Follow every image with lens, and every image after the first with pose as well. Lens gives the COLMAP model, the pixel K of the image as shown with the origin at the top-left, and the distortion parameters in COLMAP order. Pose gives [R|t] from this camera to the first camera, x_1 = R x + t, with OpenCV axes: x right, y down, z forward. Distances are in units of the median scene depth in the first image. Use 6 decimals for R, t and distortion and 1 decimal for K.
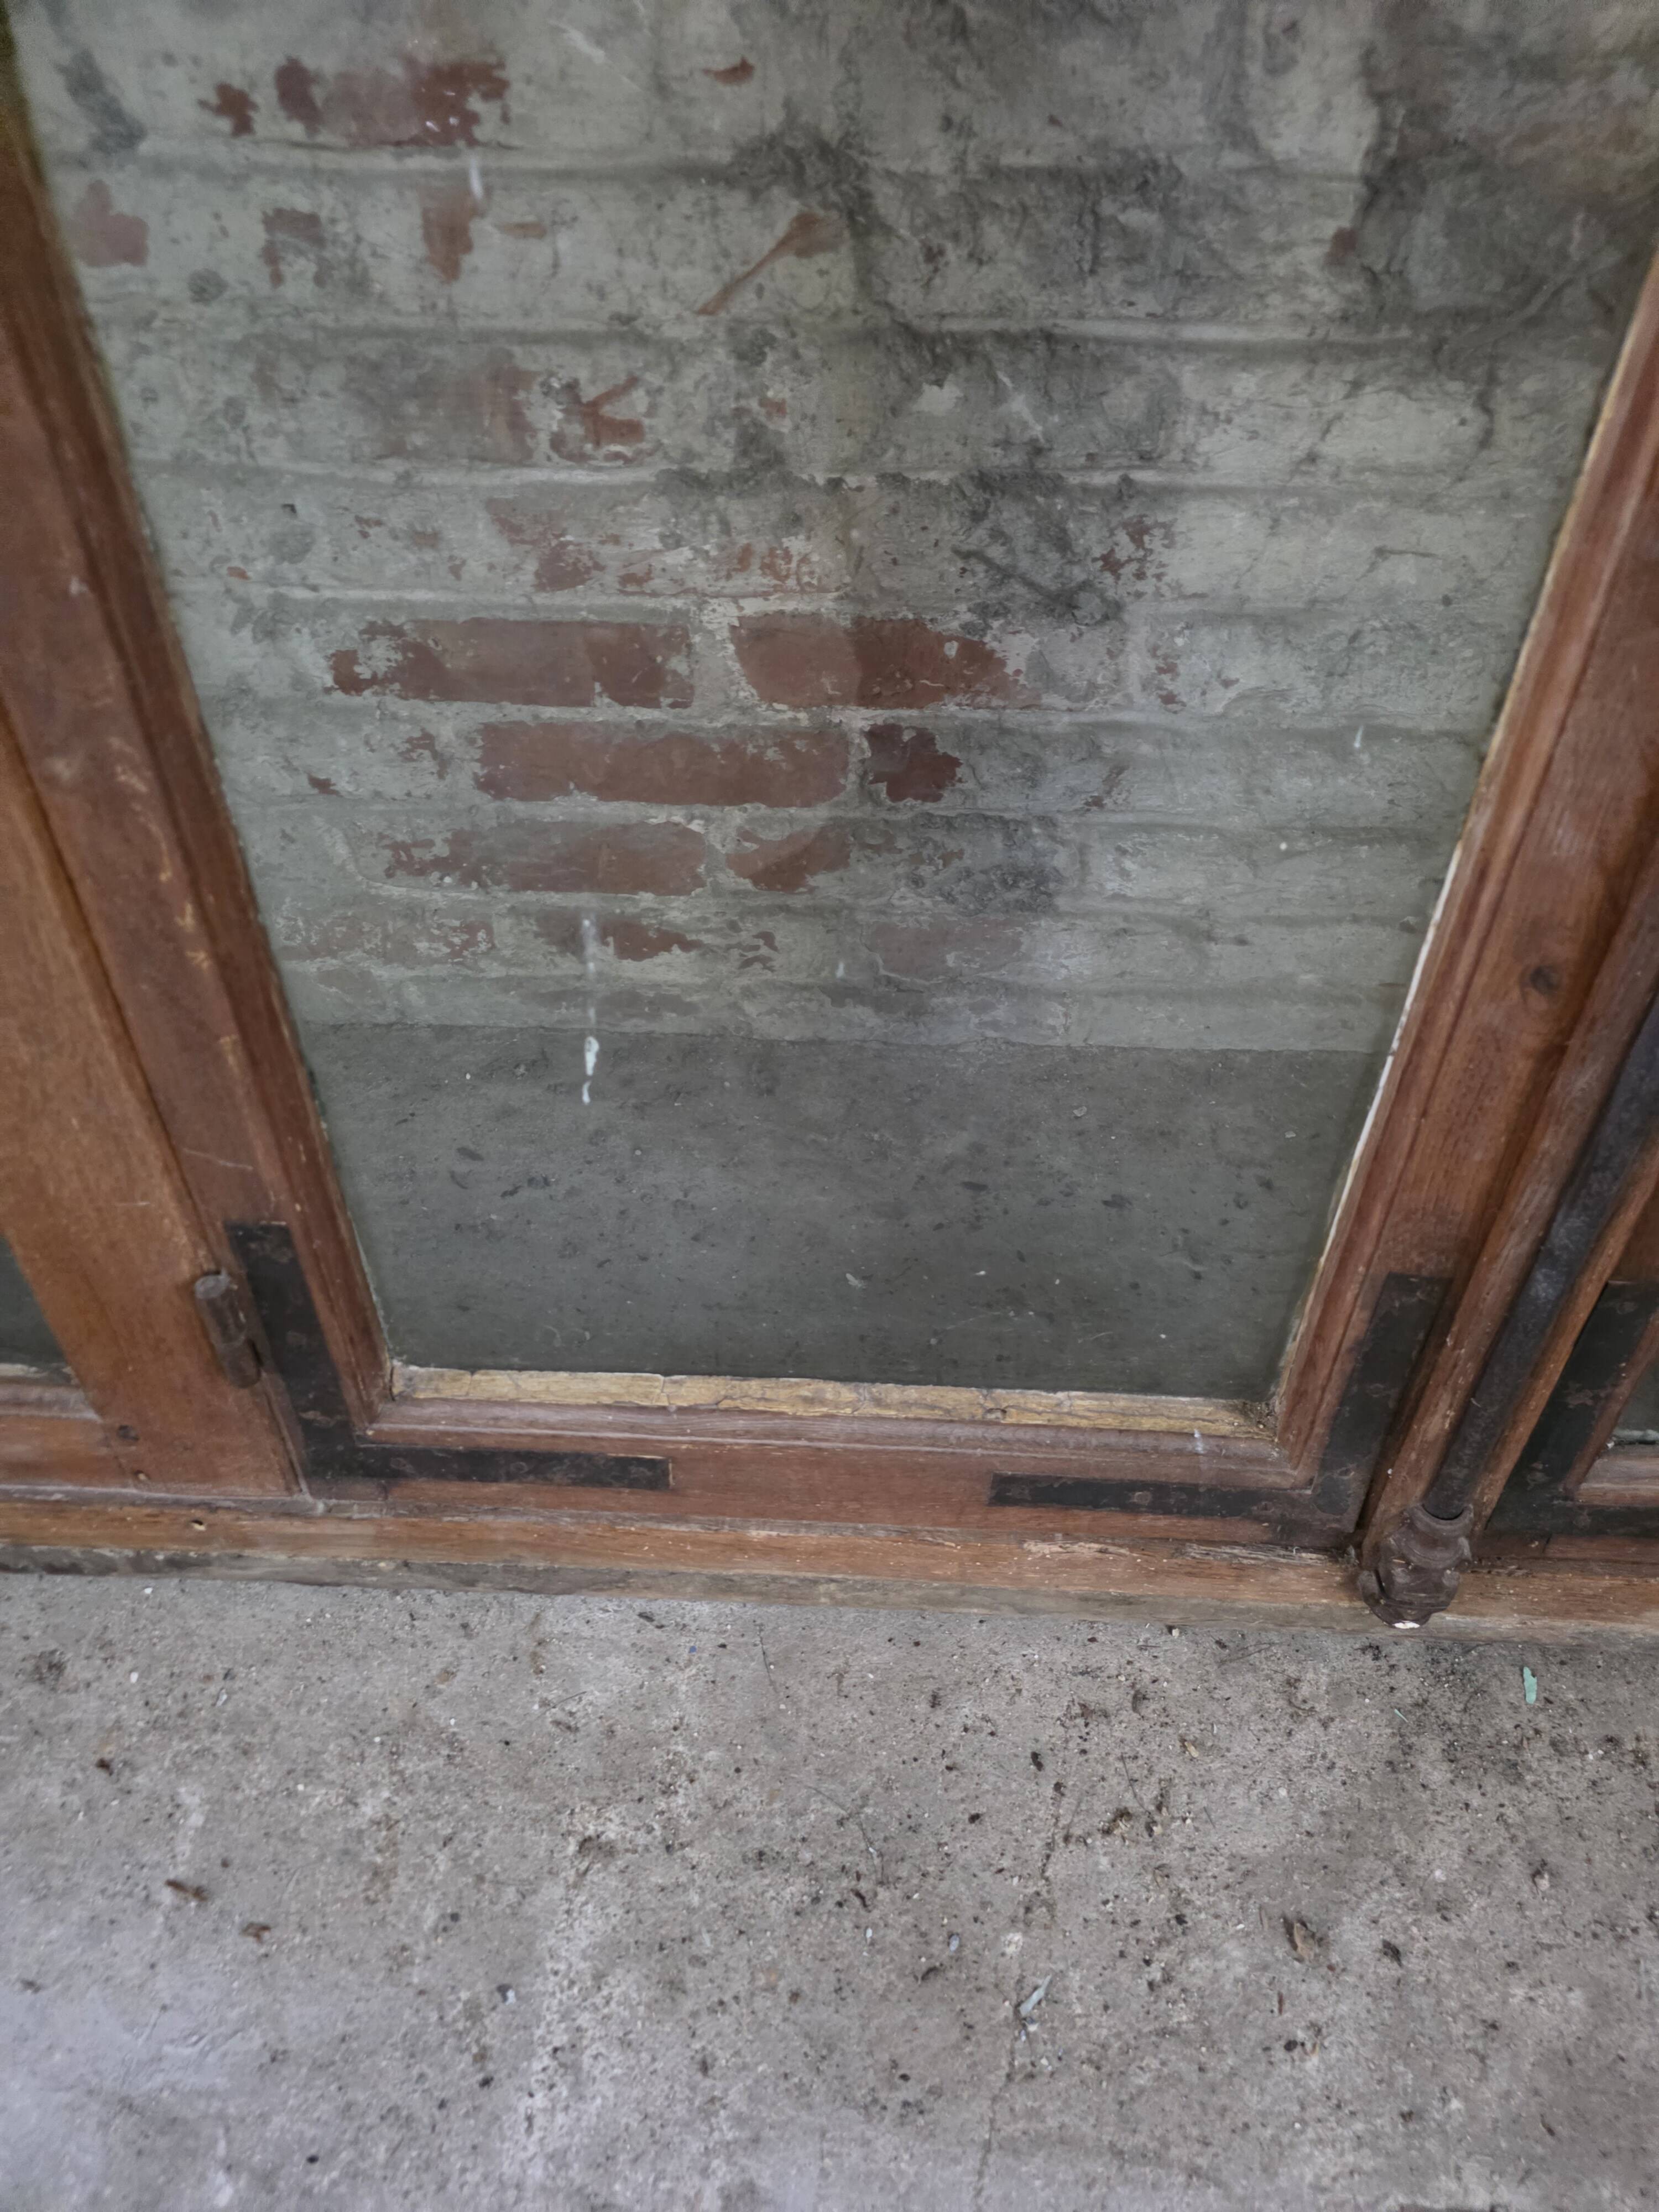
lens RADIAL K [[1486.6, 0, 868.0], [0, 1486.6, 1140.2], [0, 0, 1]] dist [0.033372, -0.018329]
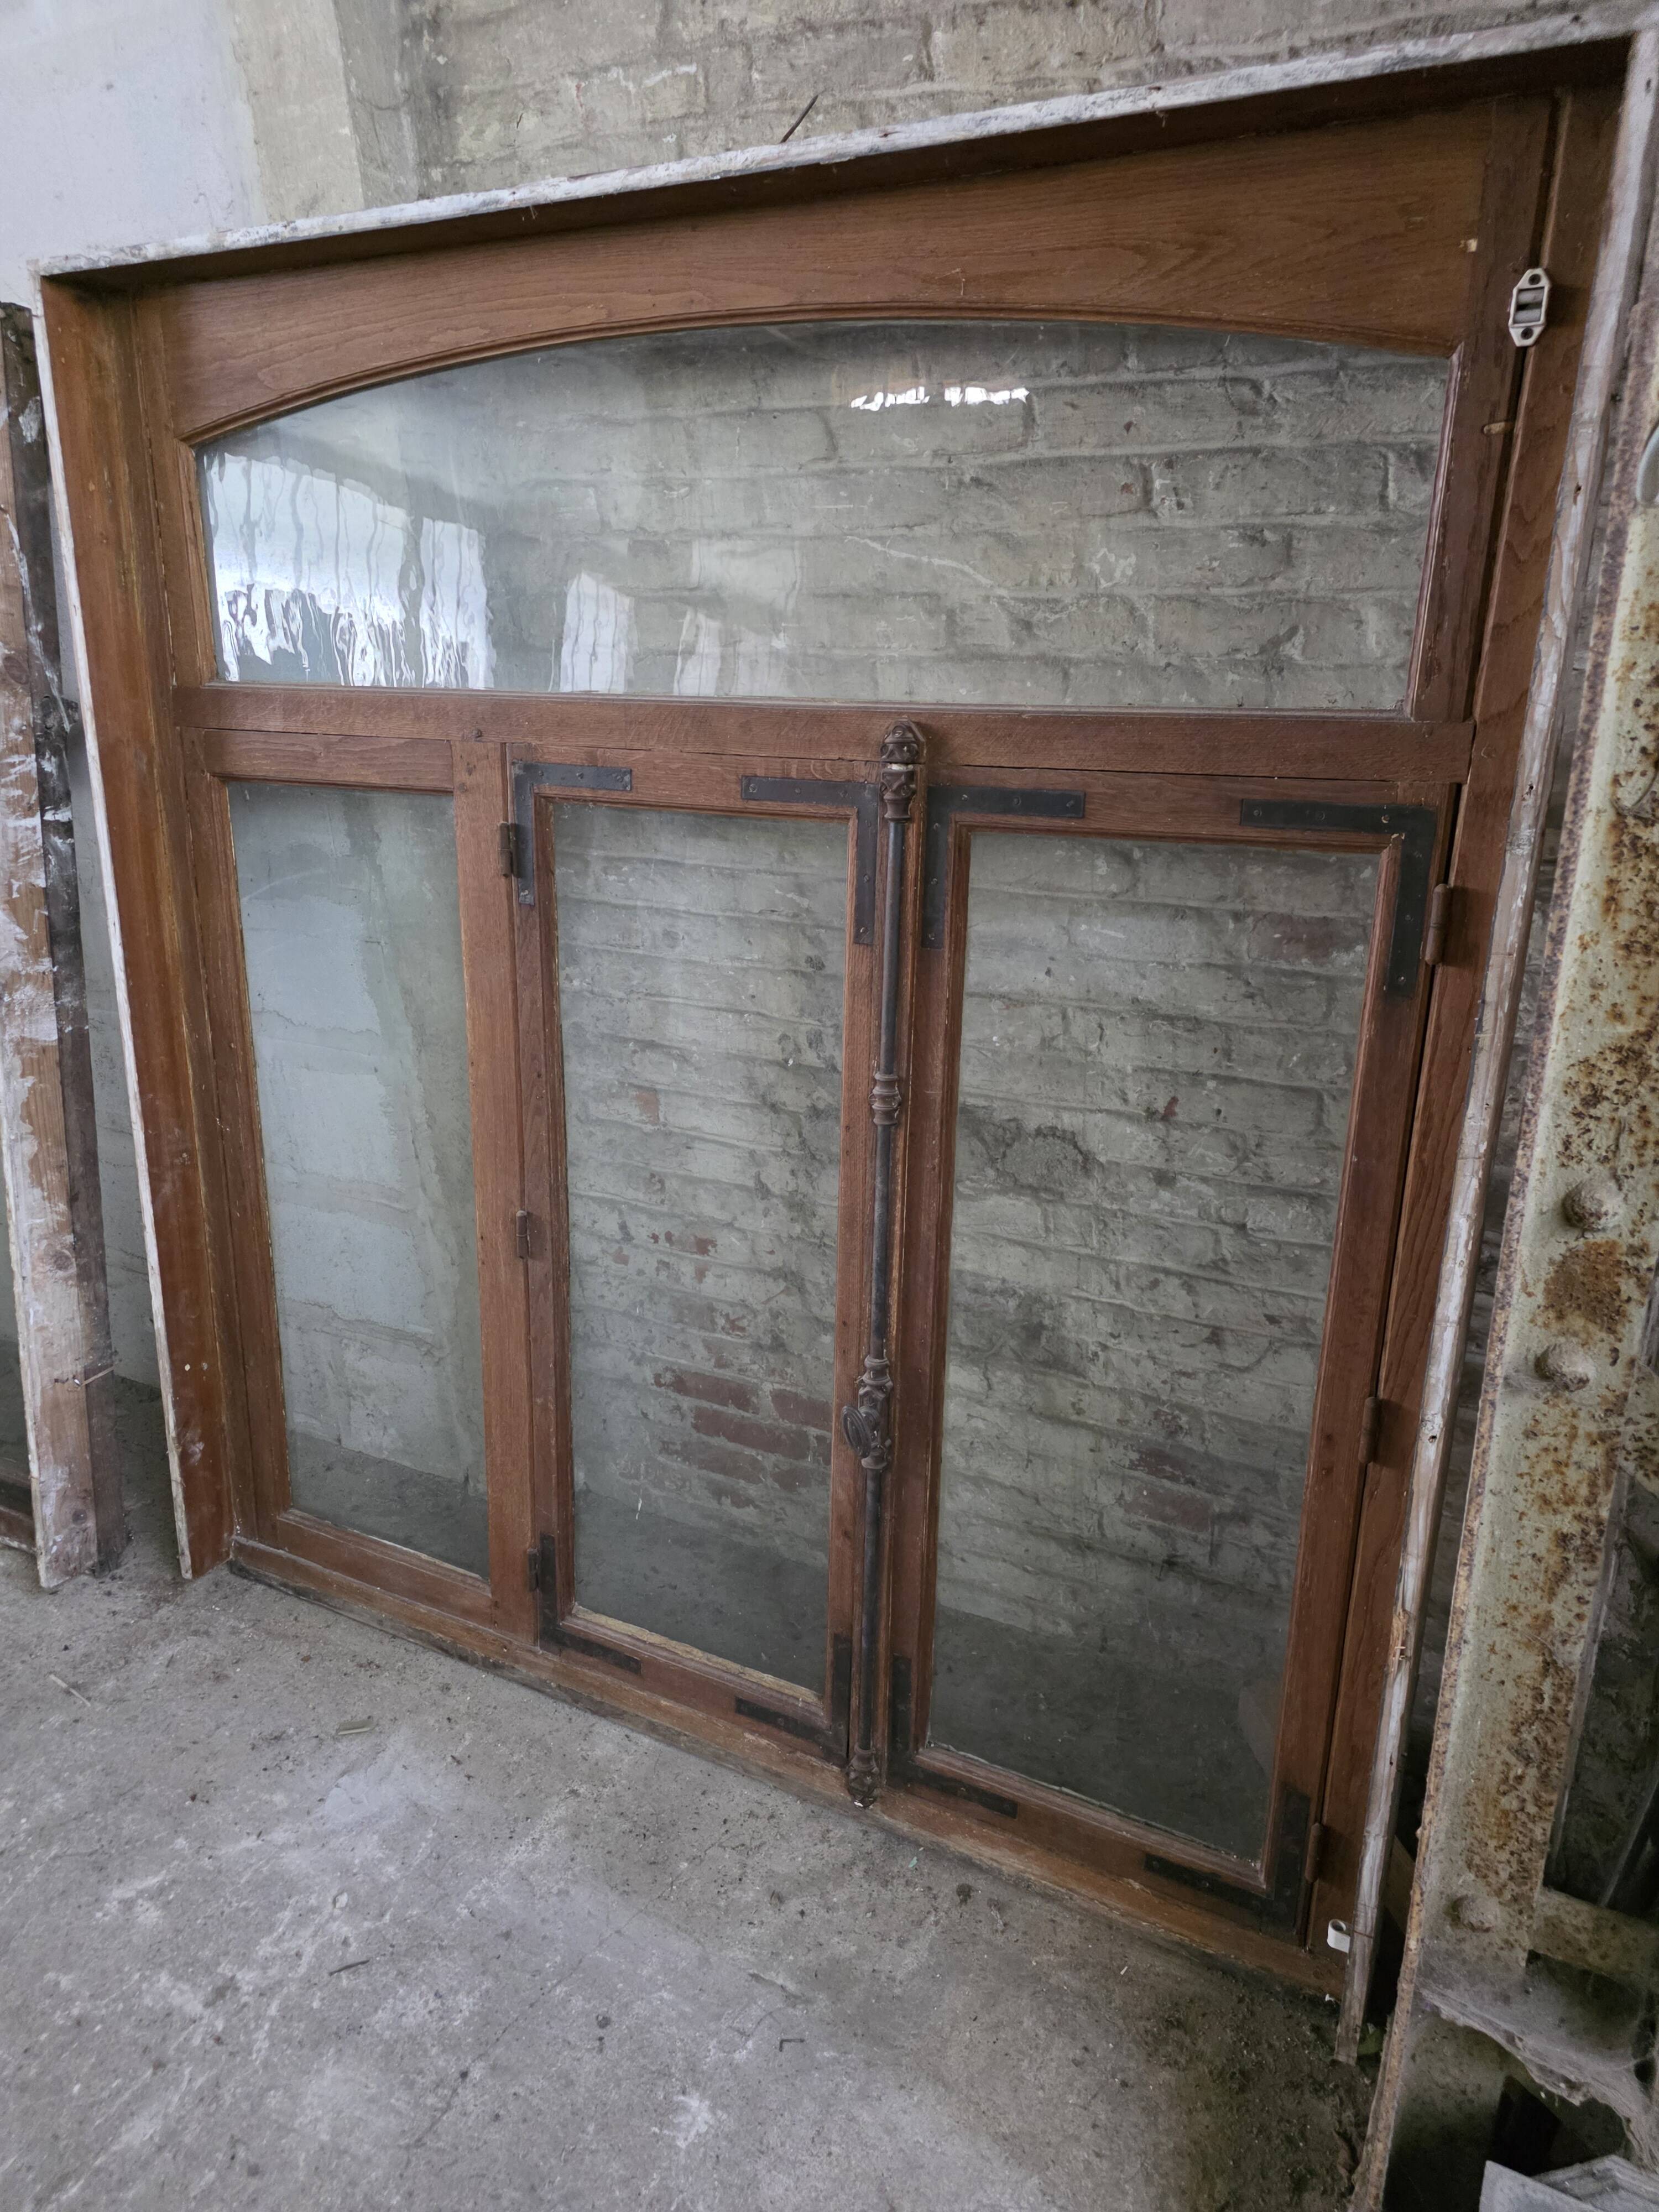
lens RADIAL K [[1486.6, 0, 814.1], [0, 1486.6, 1109.7], [0, 0, 1]] dist [0.033372, -0.018329]
pose [[0.897710, 0.116863, -0.424805, 1.255442], [-0.293416, 0.877837, -0.378563, 0.267903], [0.328669, 0.464485, 0.822332, -1.754065]]
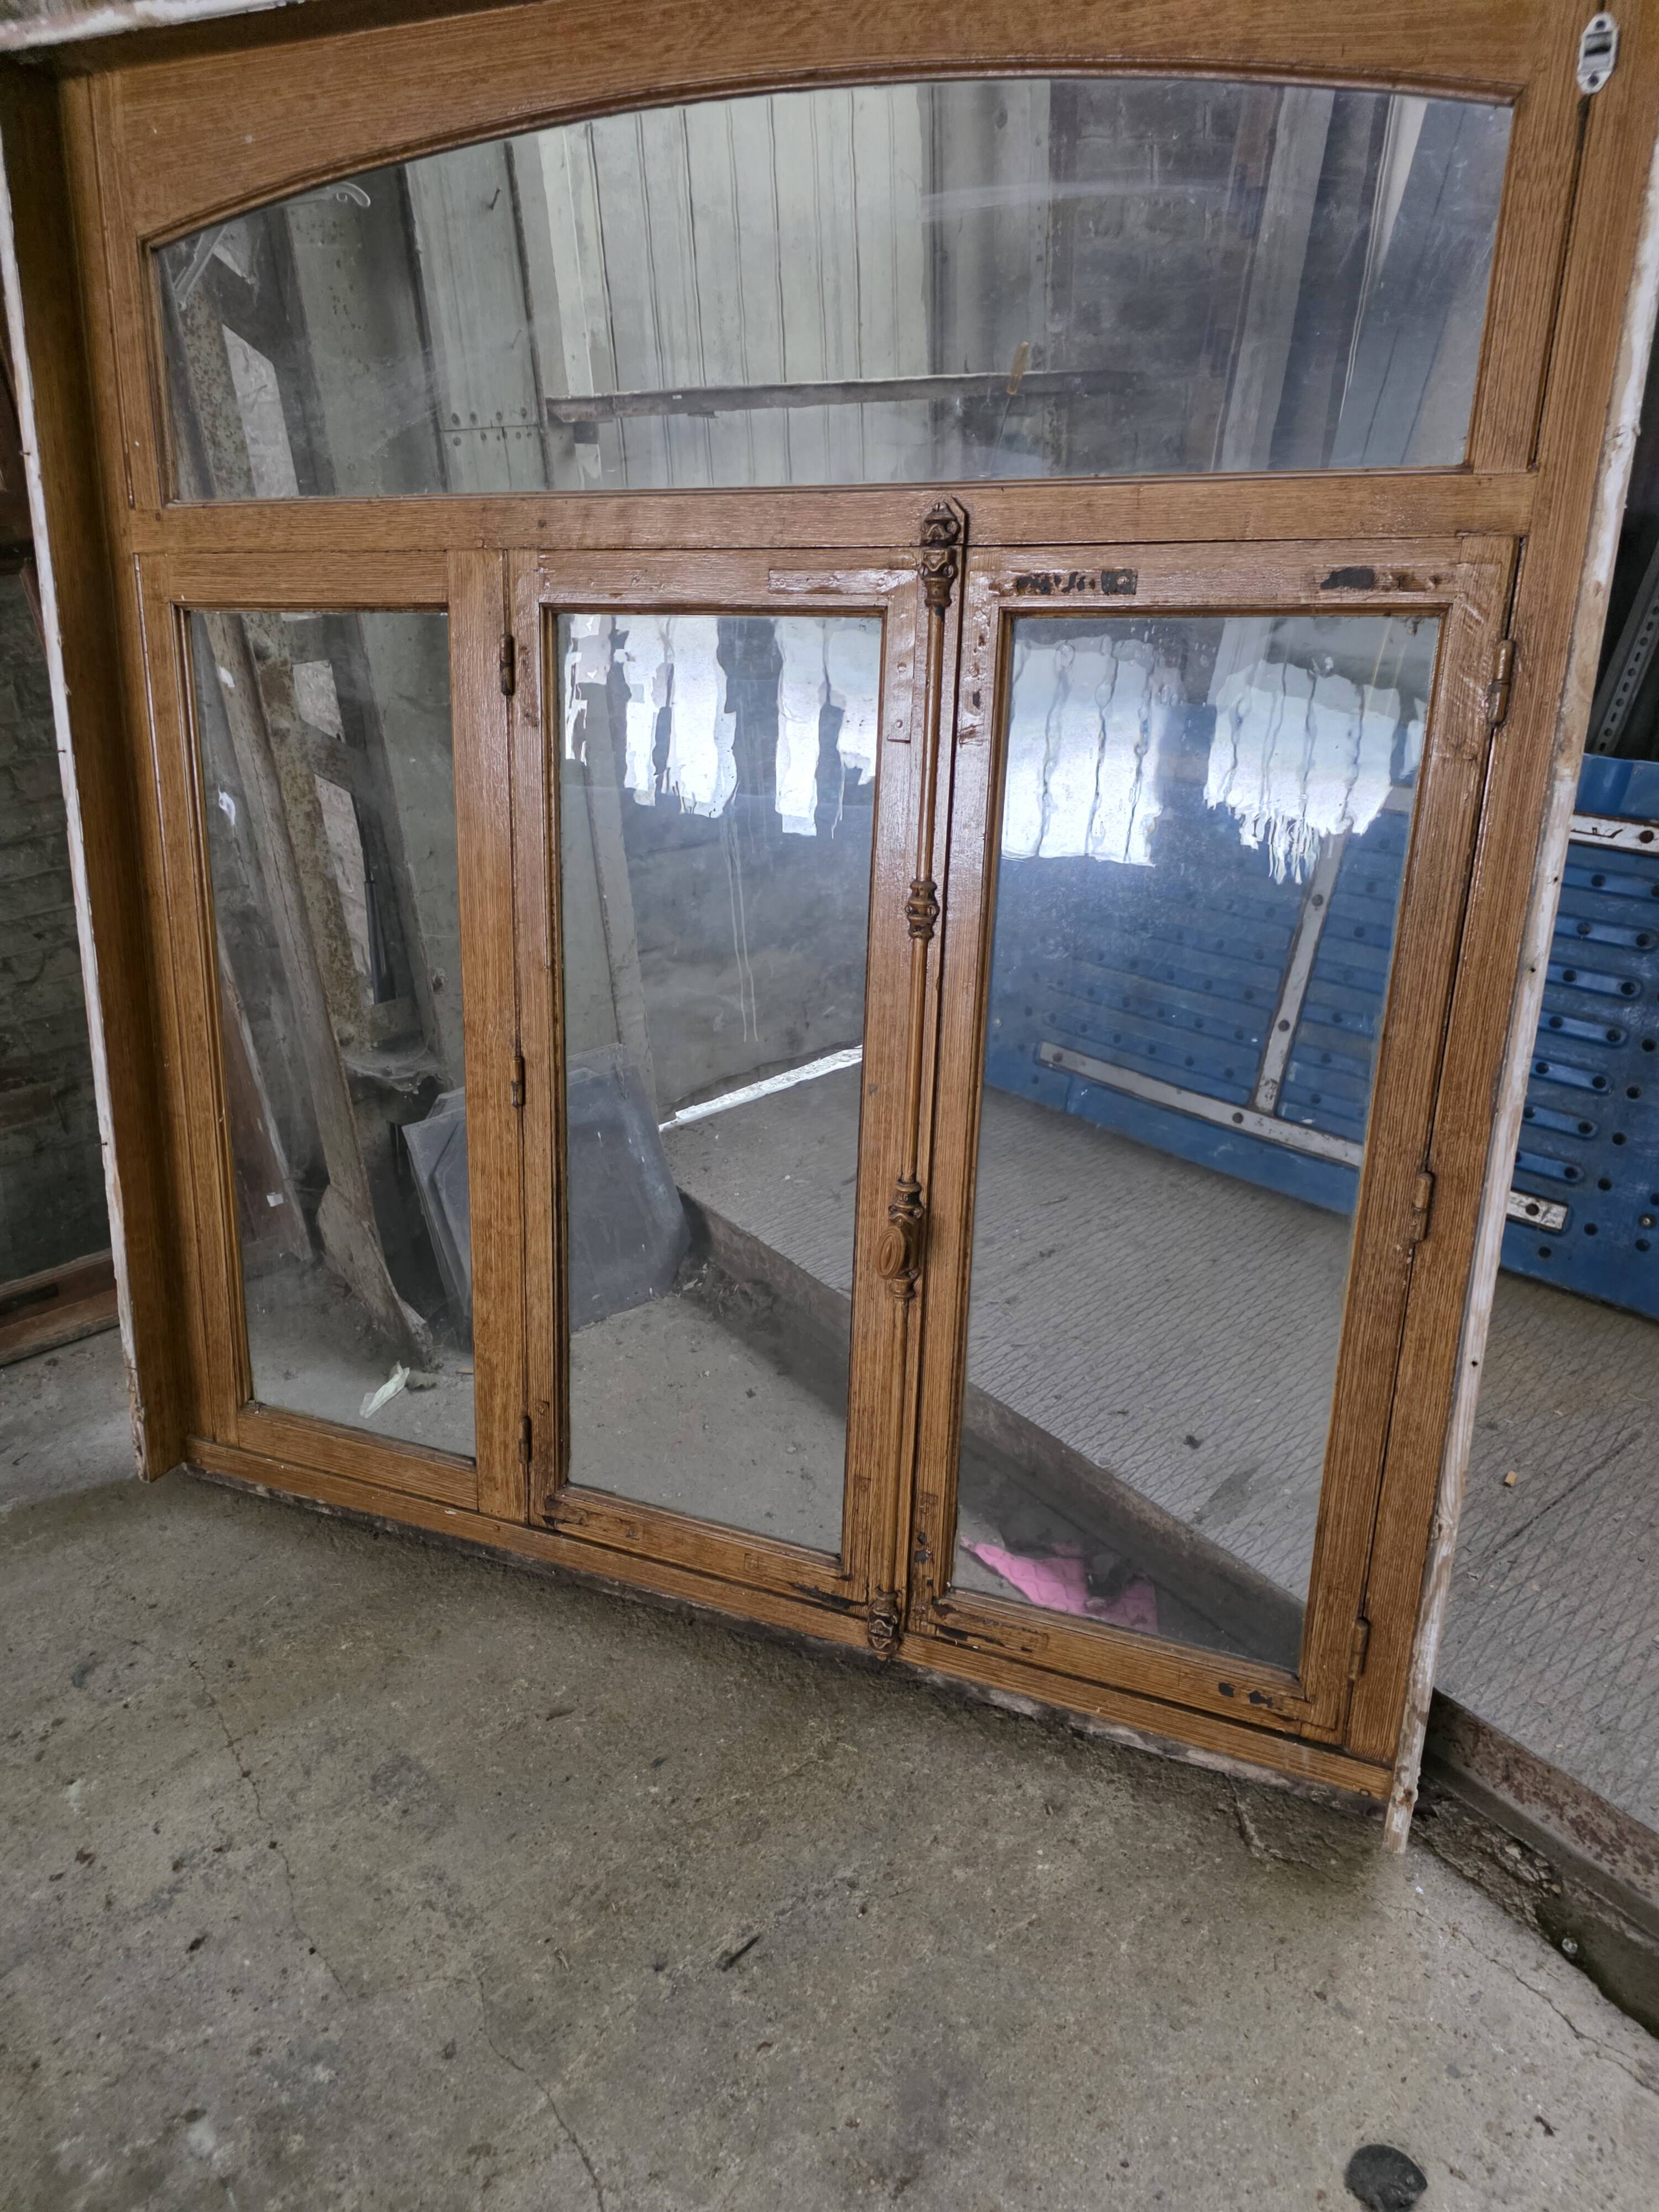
lens RADIAL K [[1489.8, 0, 812.0], [0, 1489.8, 1126.5], [0, 0, 1]] dist [0.047141, -0.034927]
pose [[0.779122, -0.326264, 0.535276, 0.230420], [0.517630, 0.816479, -0.255774, 1.818825], [-0.353592, 0.476354, 0.805022, -2.832225]]
